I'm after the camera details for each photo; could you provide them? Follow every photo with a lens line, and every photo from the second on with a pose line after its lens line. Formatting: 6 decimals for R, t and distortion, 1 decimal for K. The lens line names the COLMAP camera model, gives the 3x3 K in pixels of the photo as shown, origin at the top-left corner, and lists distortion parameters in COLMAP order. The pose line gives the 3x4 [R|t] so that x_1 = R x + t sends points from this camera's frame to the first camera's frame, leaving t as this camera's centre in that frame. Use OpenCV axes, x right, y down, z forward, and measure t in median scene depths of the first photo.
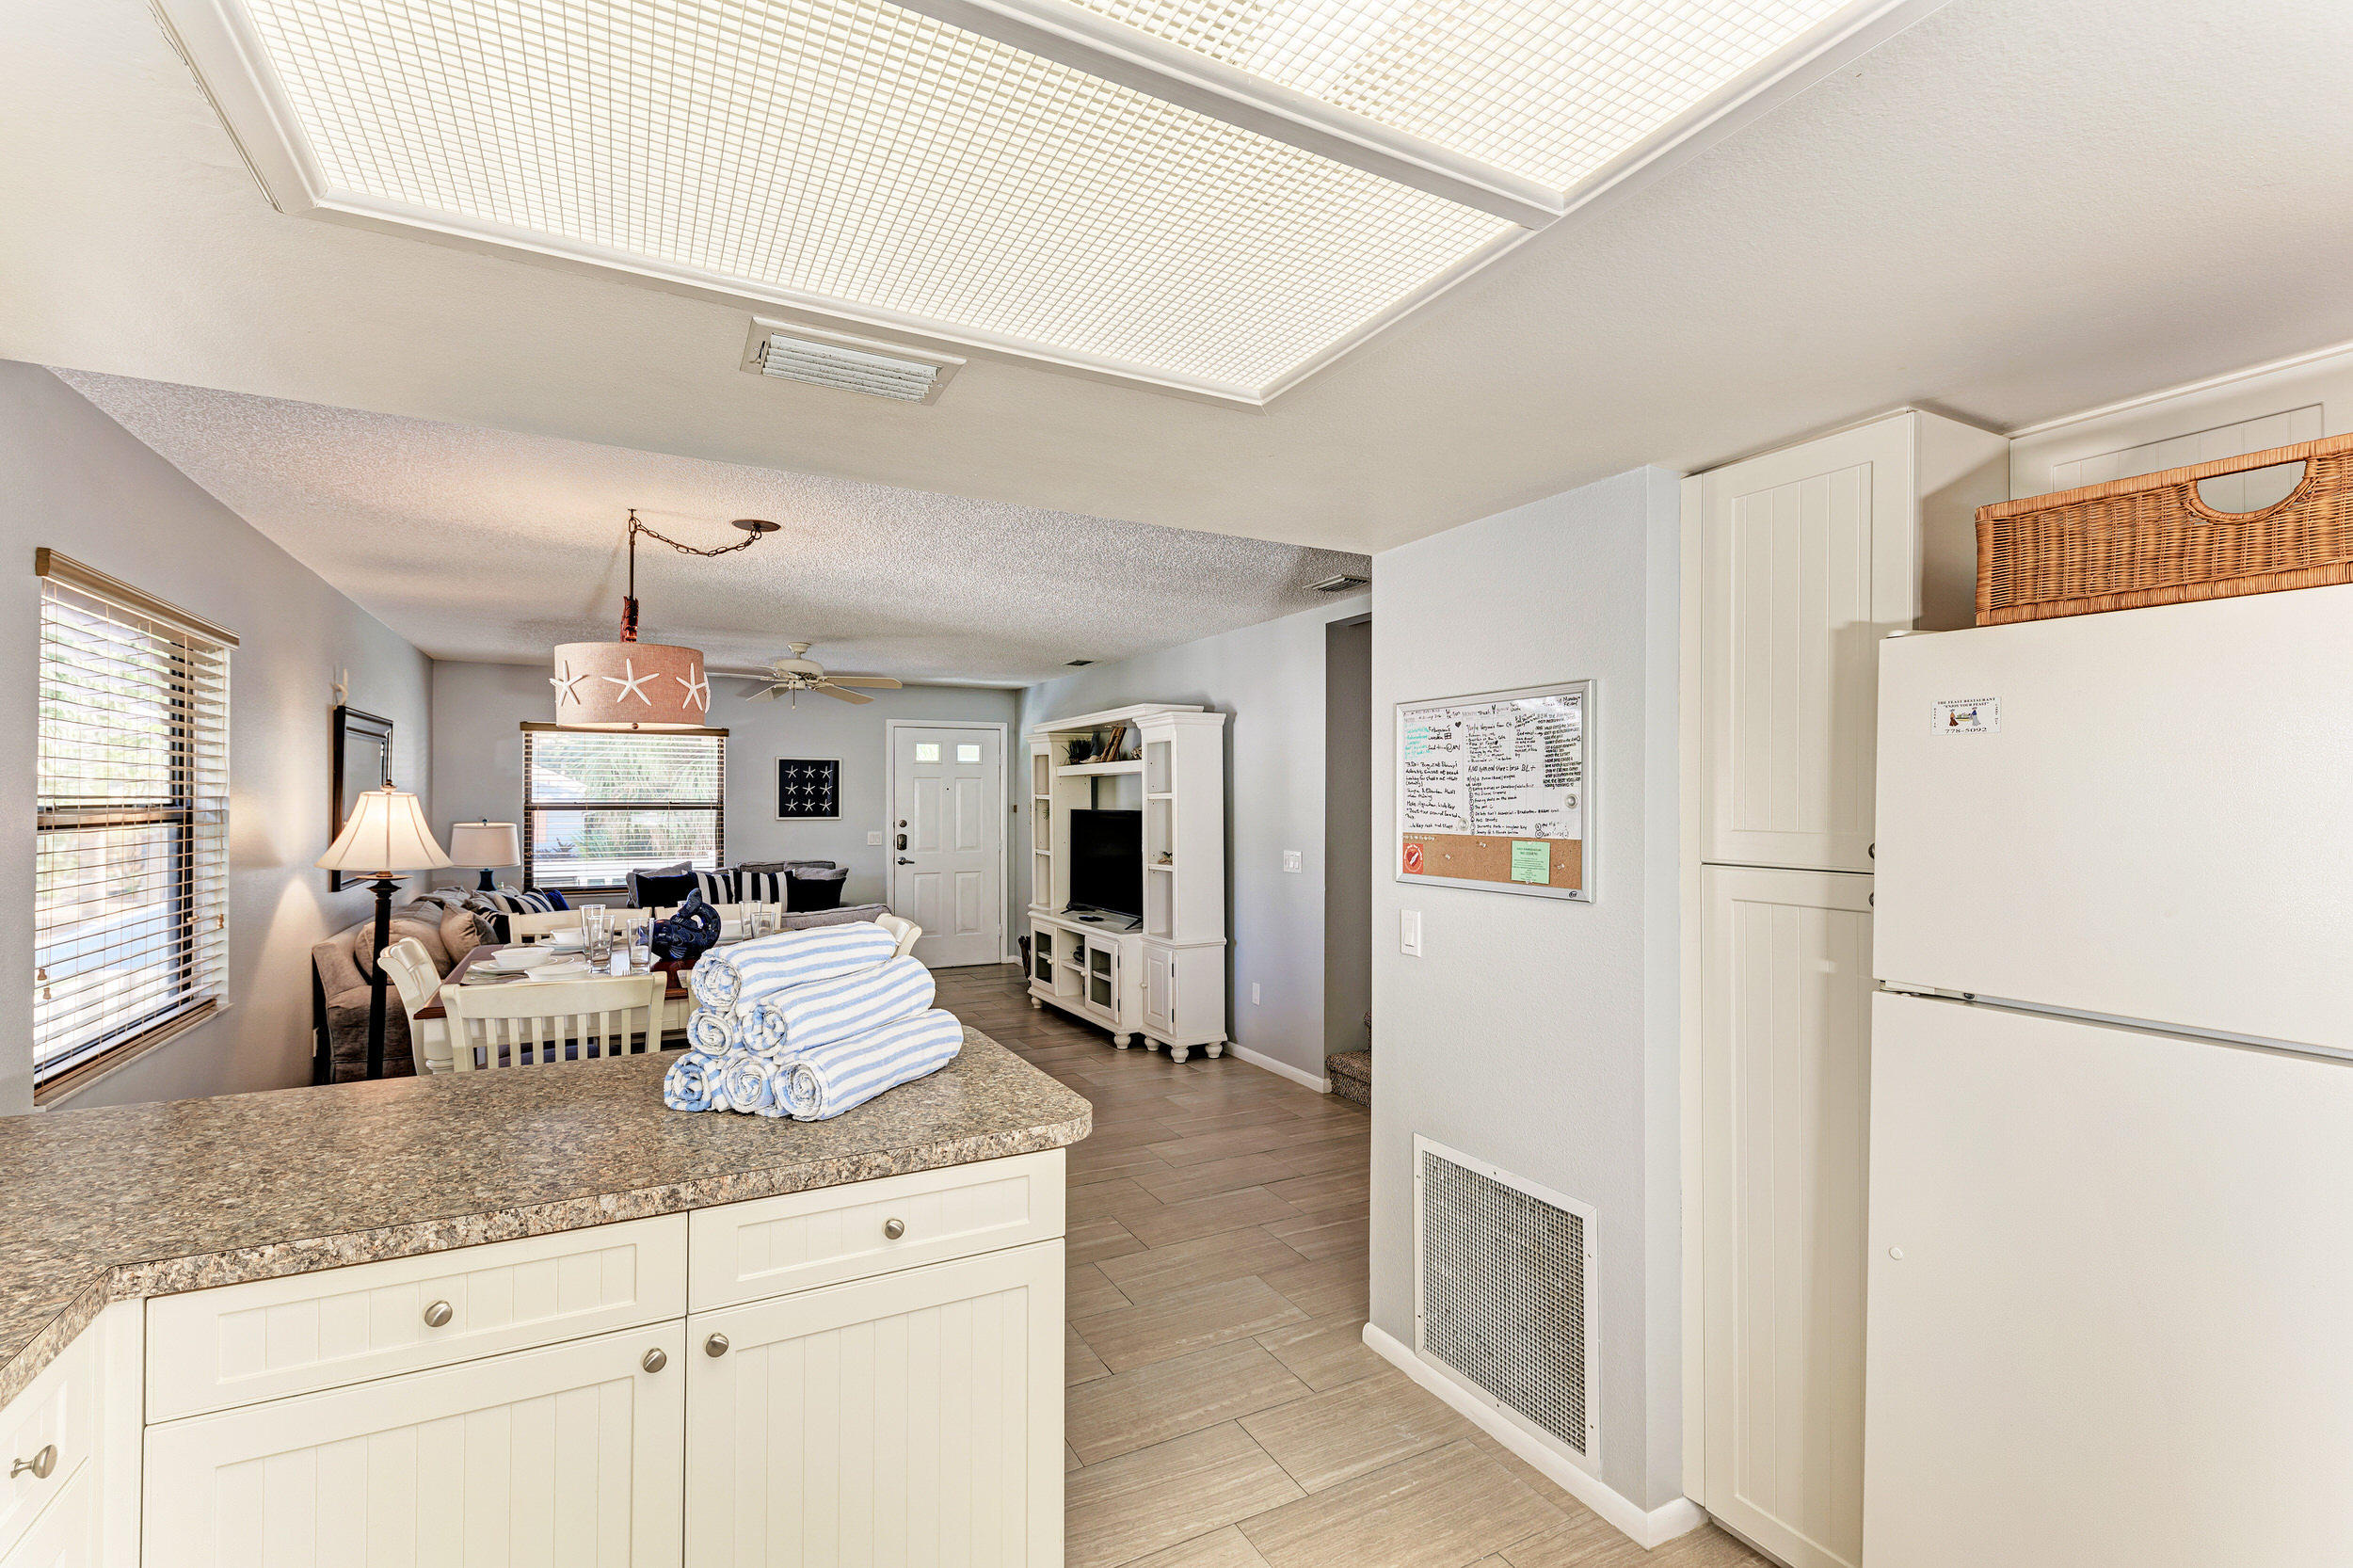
lens RADIAL K [[1056.1, 0, 1176.5], [0, 1056.1, 784.0], [0, 0, 1]] dist [0.008763, -0.000620]
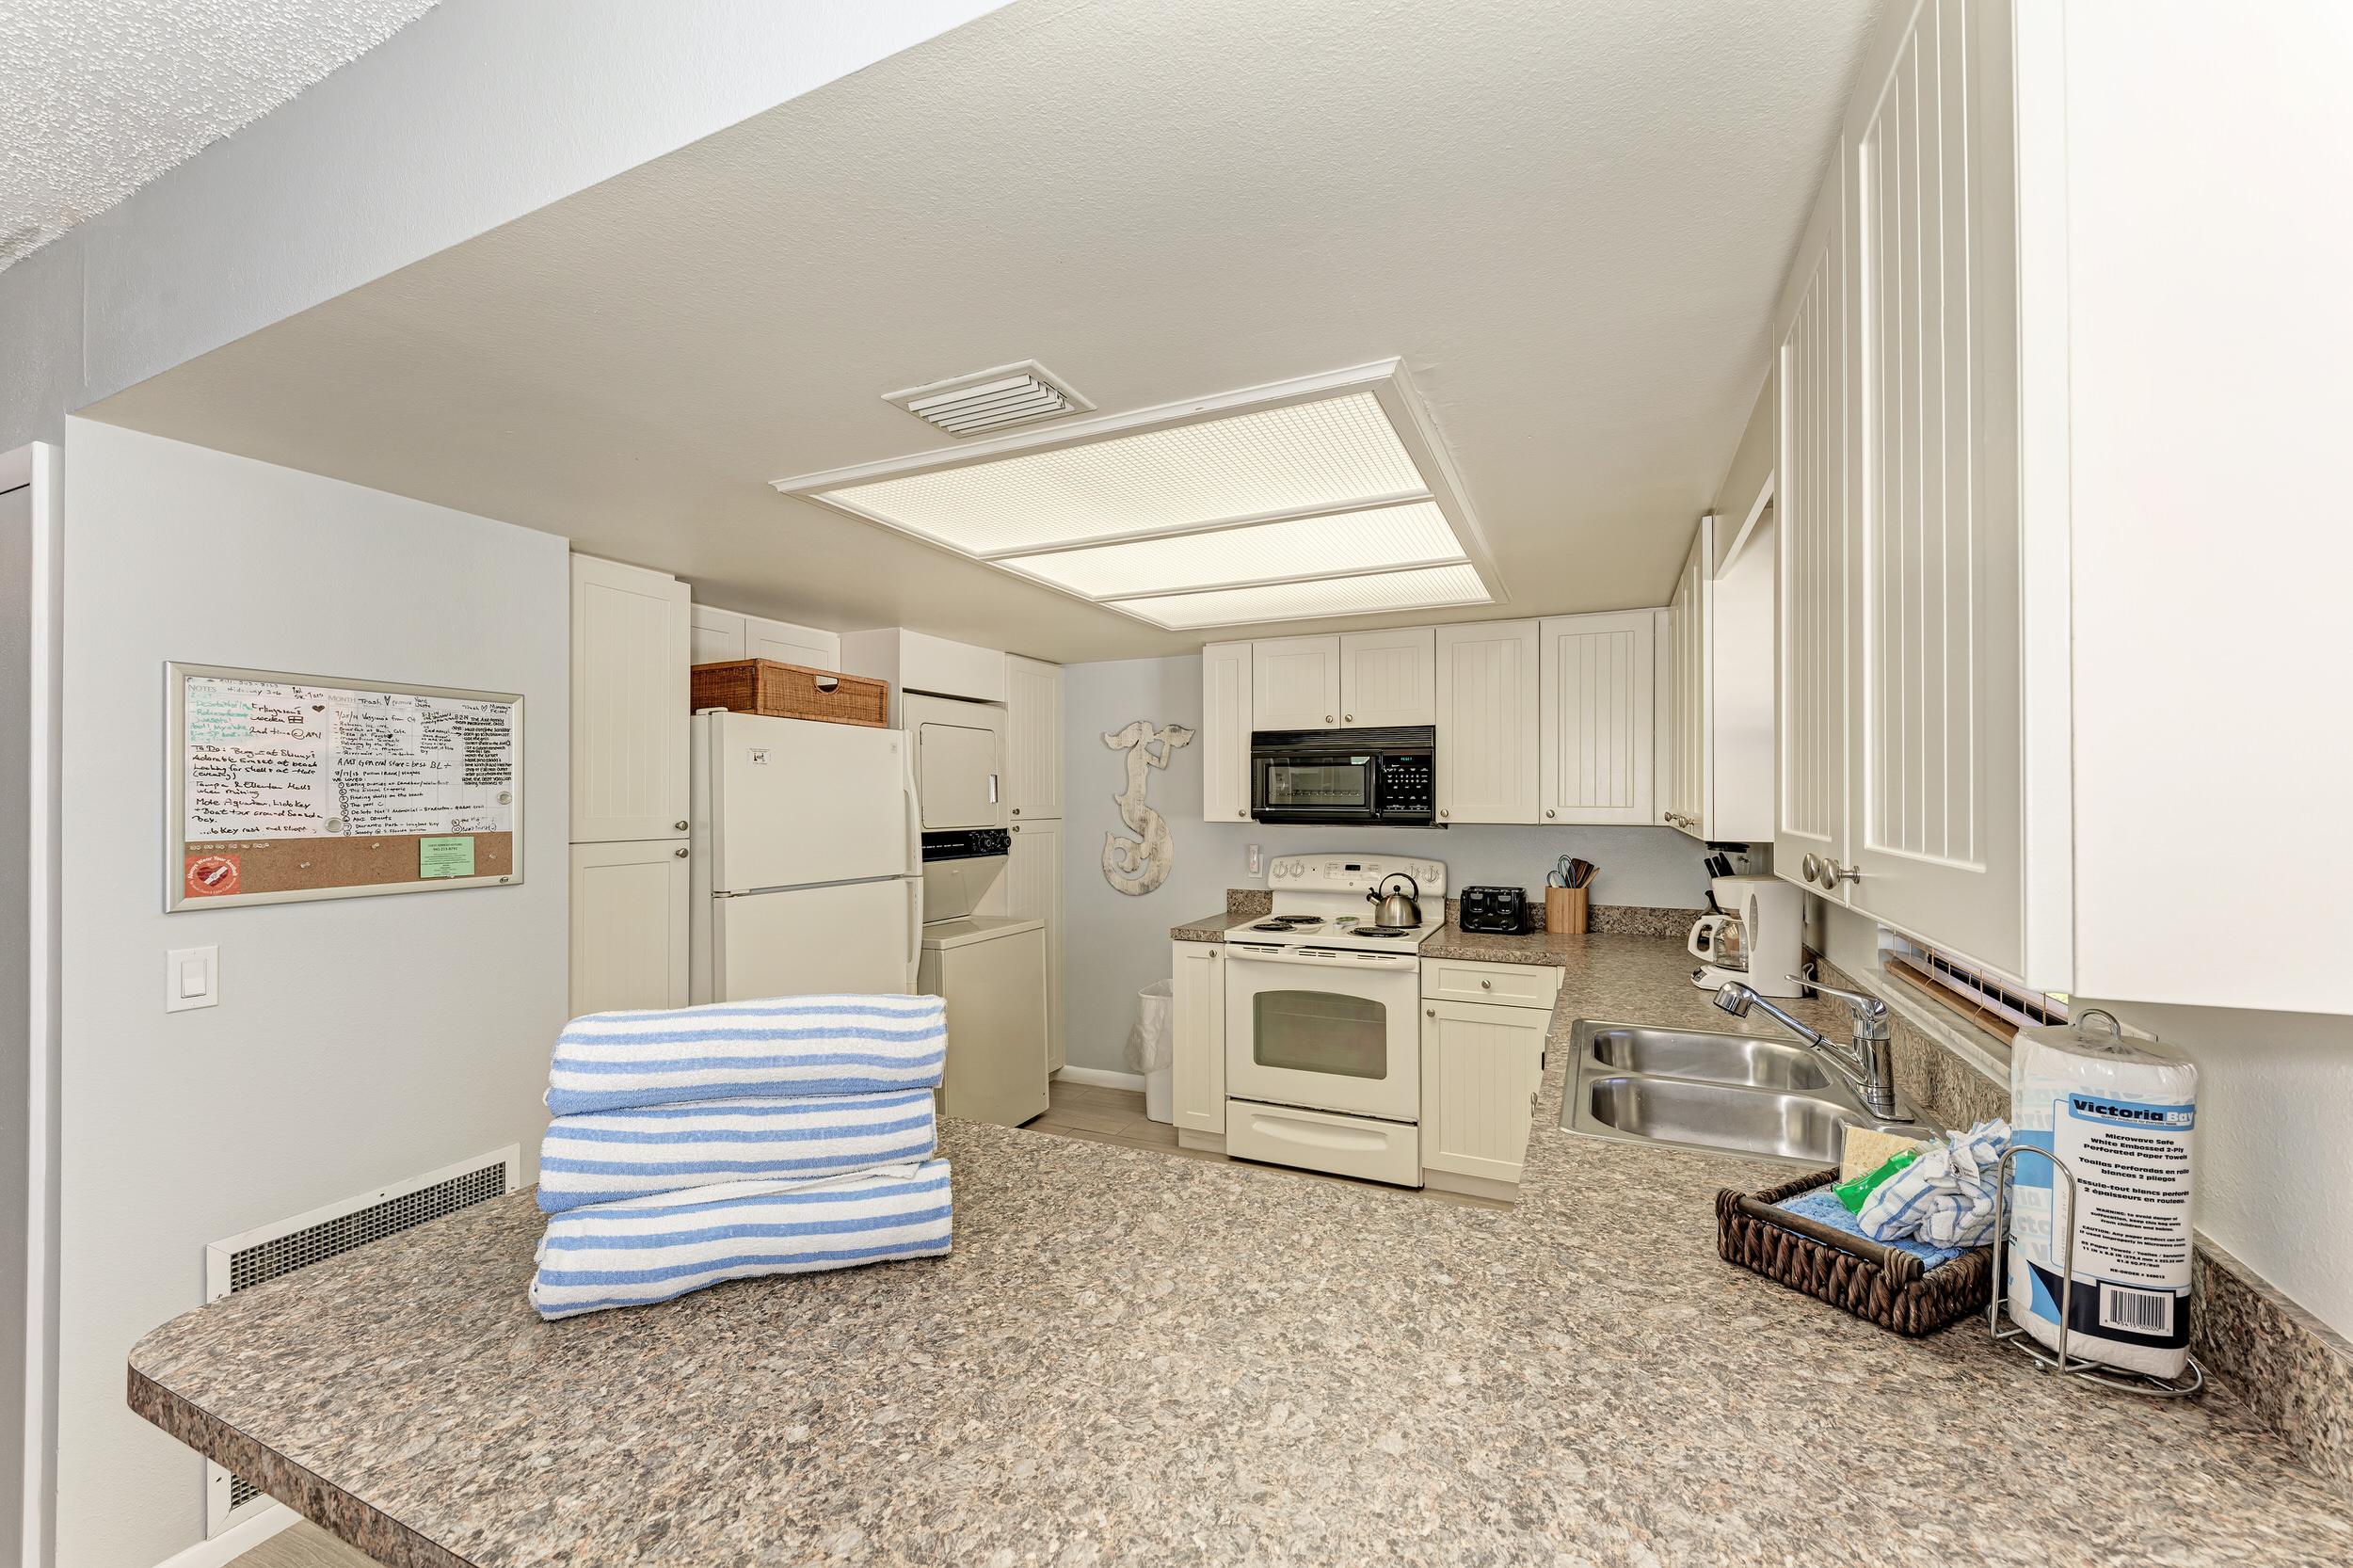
lens RADIAL K [[922.1, 0, 1181.1], [0, 922.1, 791.6], [0, 0, 1]] dist [0.001783, -0.000063]
pose [[-0.611718, 0.004958, 0.791060, -0.440347], [-0.010115, 0.999850, -0.014088, 0.008369], [-0.791011, -0.016620, -0.611576, 0.530365]]
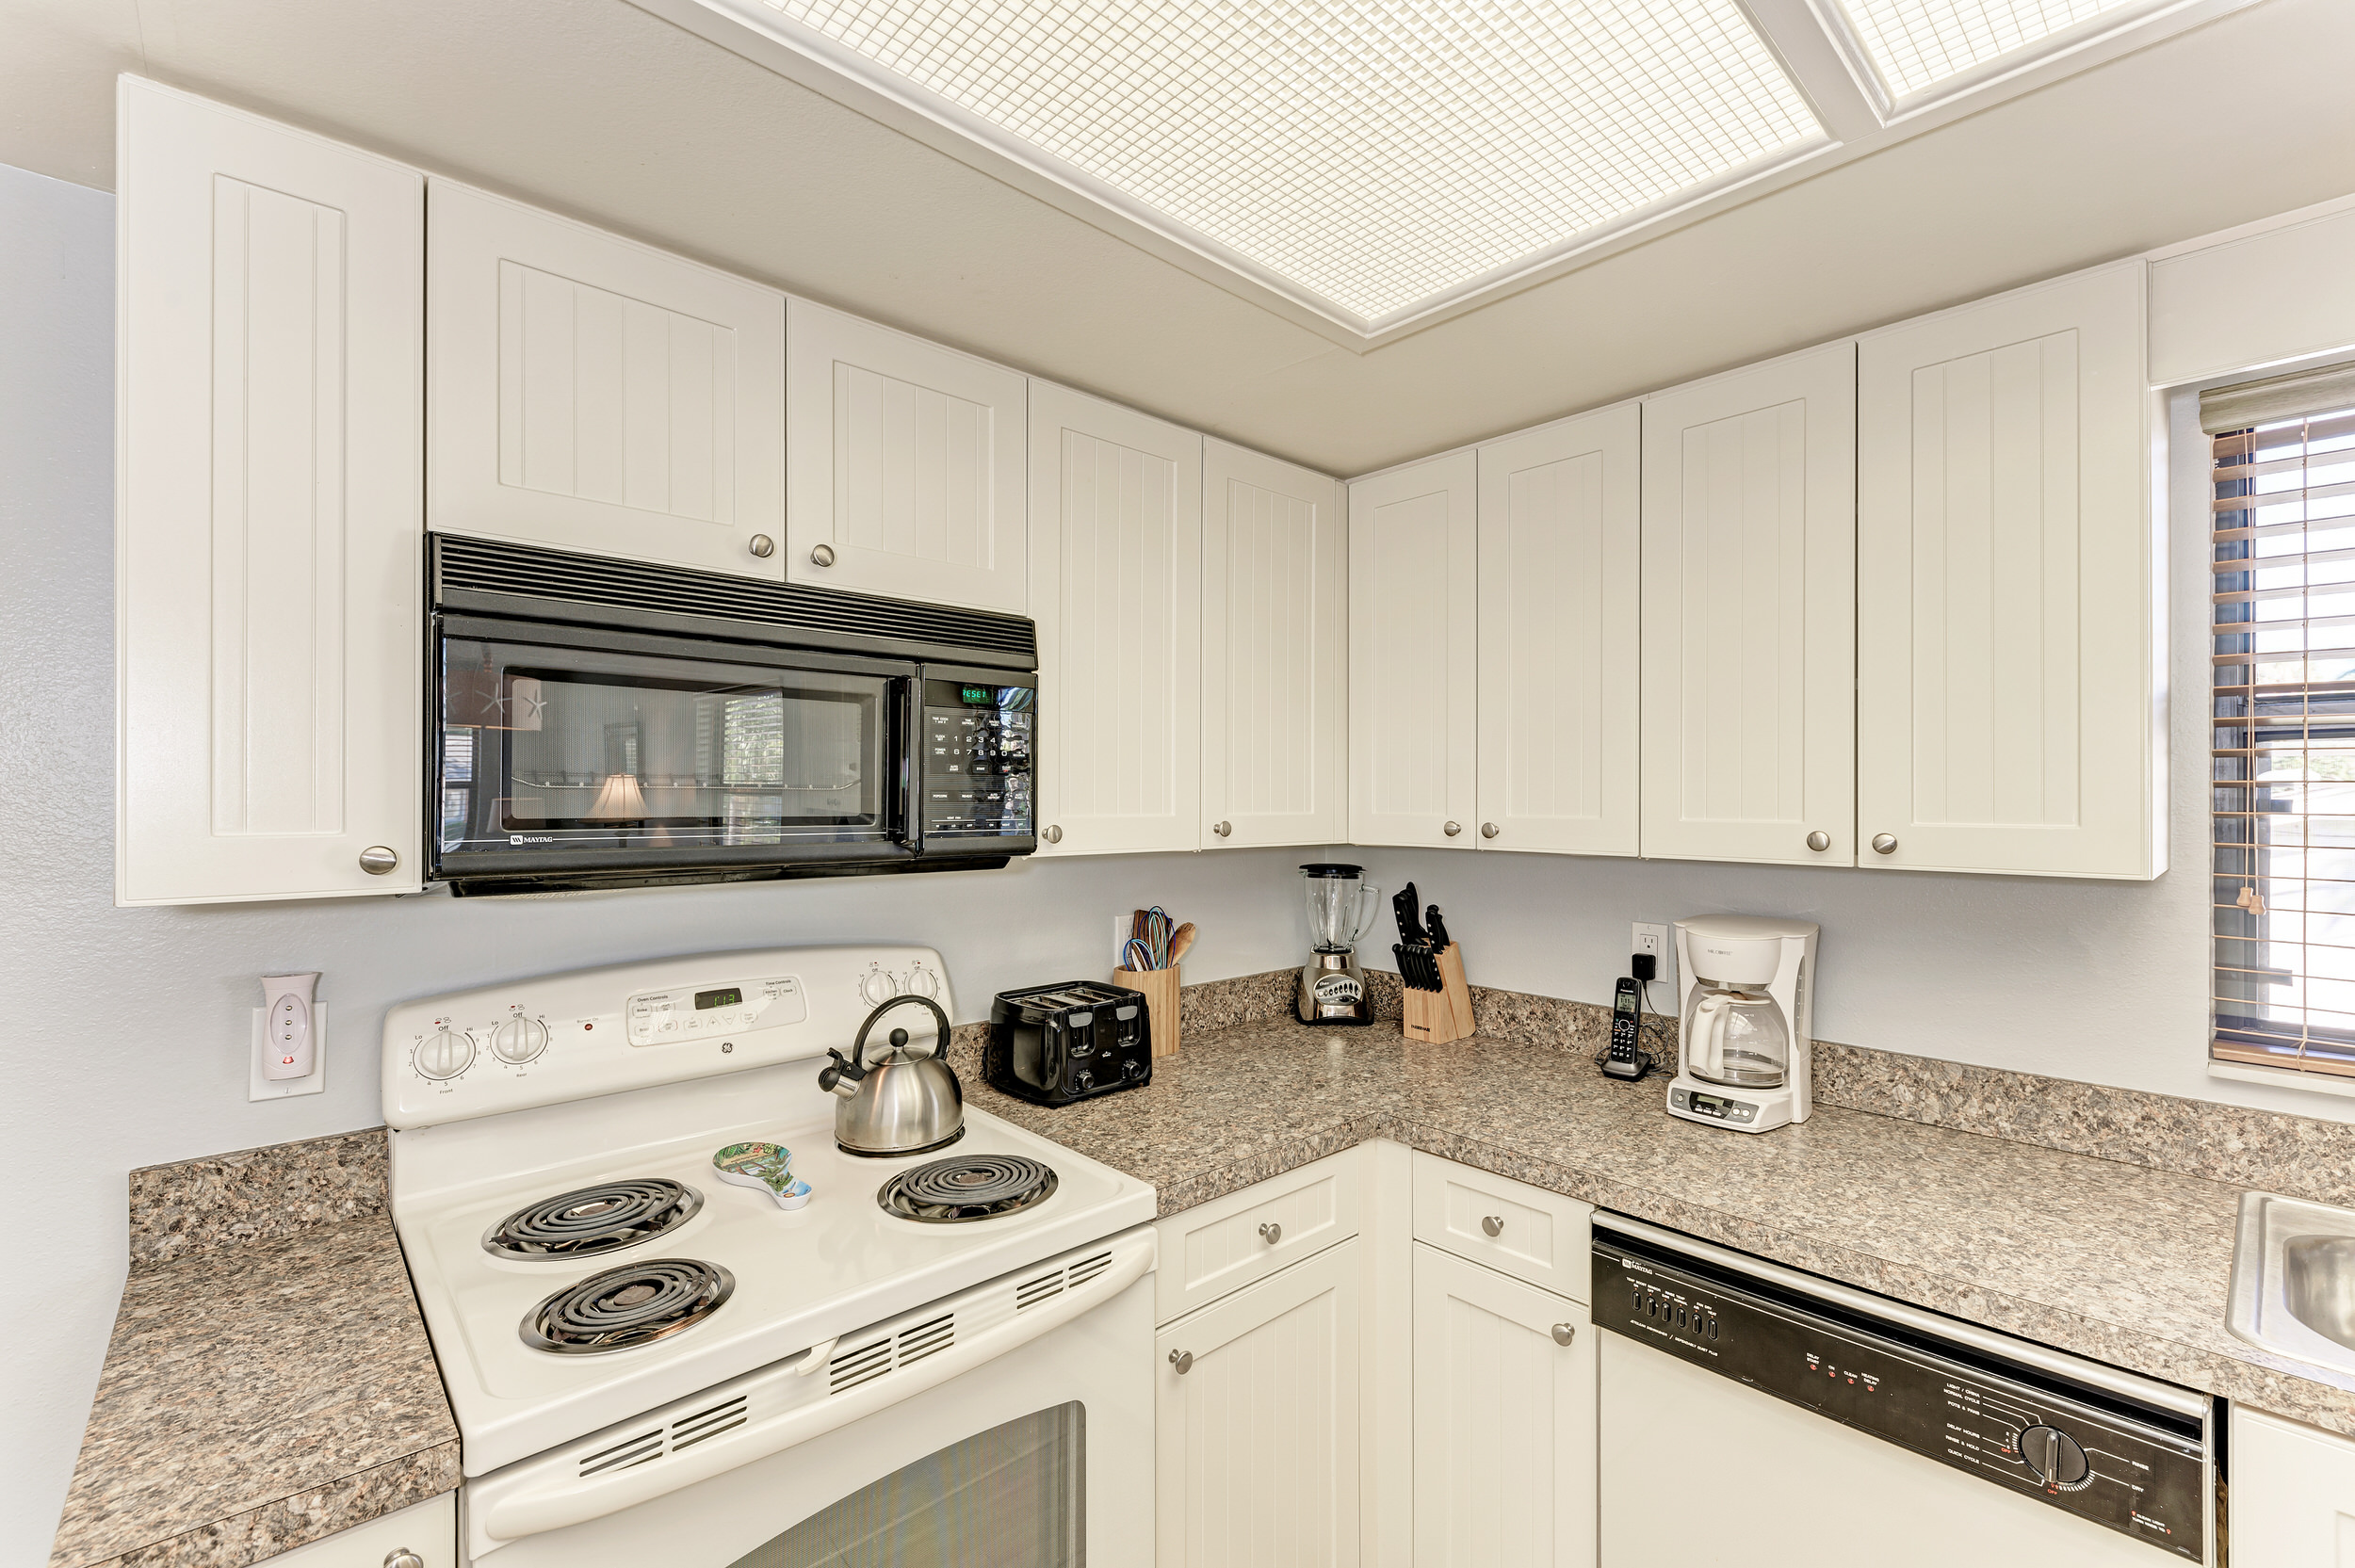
lens RADIAL K [[1004.4, 0, 1173.0], [0, 1004.4, 794.0], [0, 0, 1]] dist [0.026039, -0.011639]
pose [[-0.968073, -0.001449, -0.250665, 0.125599], [0.002616, 0.999870, -0.015885, 0.005251], [0.250656, -0.016033, -0.967943, 0.204392]]
